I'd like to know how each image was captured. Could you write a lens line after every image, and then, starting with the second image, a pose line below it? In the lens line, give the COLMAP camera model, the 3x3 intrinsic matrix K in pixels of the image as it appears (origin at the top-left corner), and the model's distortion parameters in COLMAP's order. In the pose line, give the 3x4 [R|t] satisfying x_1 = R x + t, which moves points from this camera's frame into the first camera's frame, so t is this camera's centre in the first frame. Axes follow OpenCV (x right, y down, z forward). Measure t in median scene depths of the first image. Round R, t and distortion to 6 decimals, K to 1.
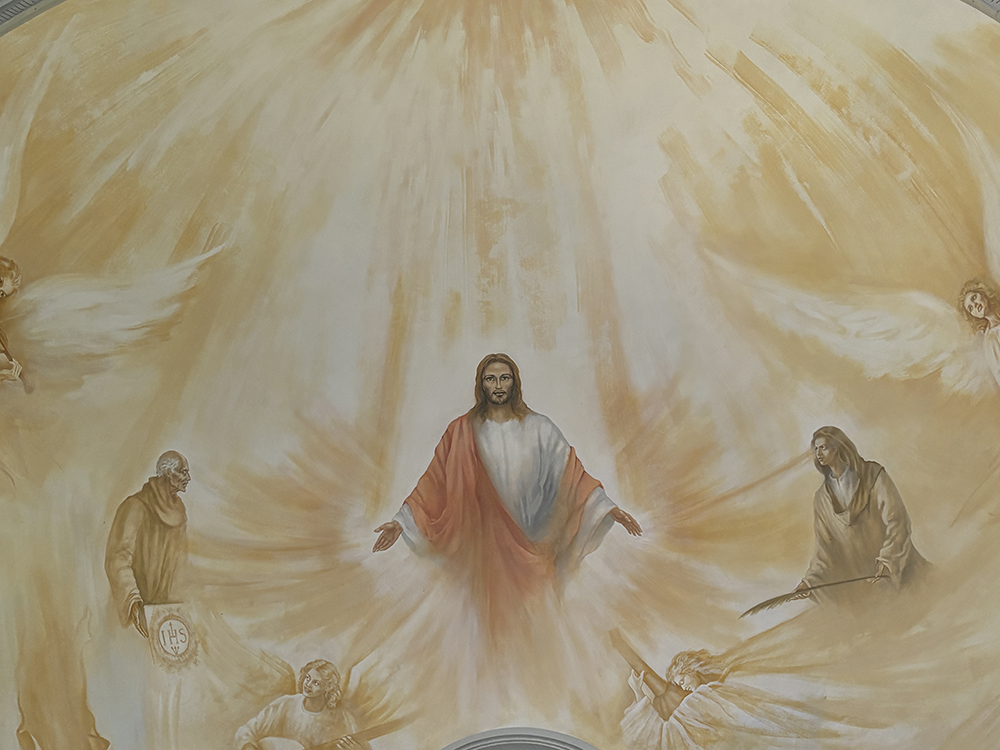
lens RADIAL K [[1382.6, 0, 500.0], [0, 1382.6, 375.0], [0, 0, 1]] dist [0.140633, -0.074941]
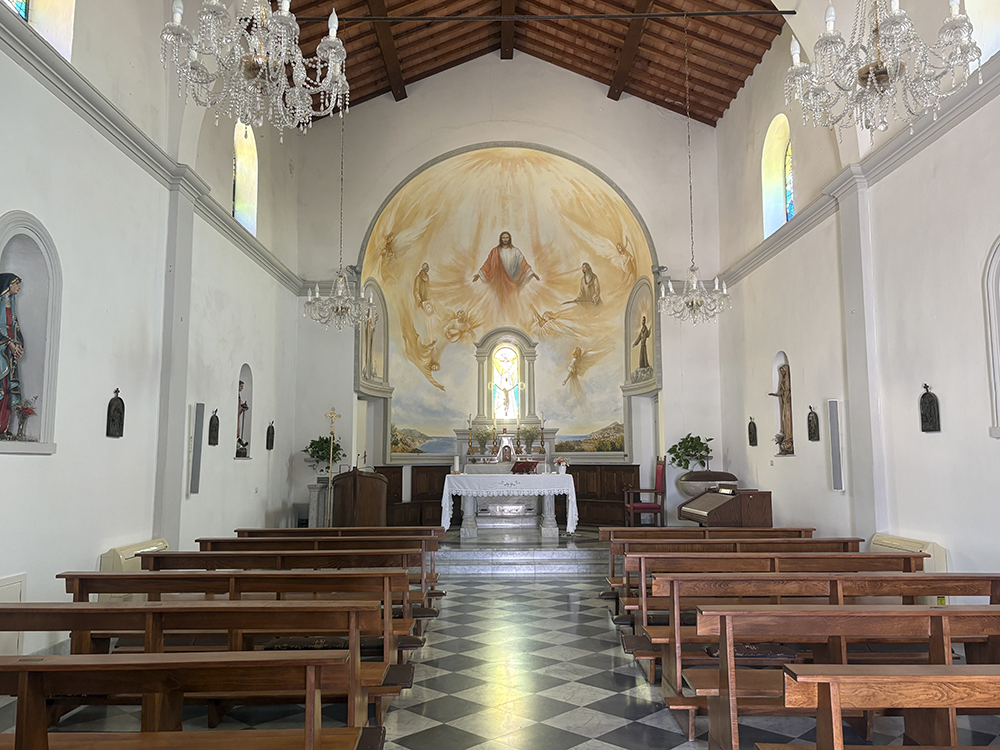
lens RADIAL K [[792.7, 0, 500.0], [0, 792.7, 375.0], [0, 0, 1]] dist [0.002187, 0.000778]
pose [[0.999088, 0.029330, 0.031038, -0.076882], [-0.041331, 0.846955, 0.530055, -0.875596], [-0.010741, -0.530854, 0.847395, -1.100296]]
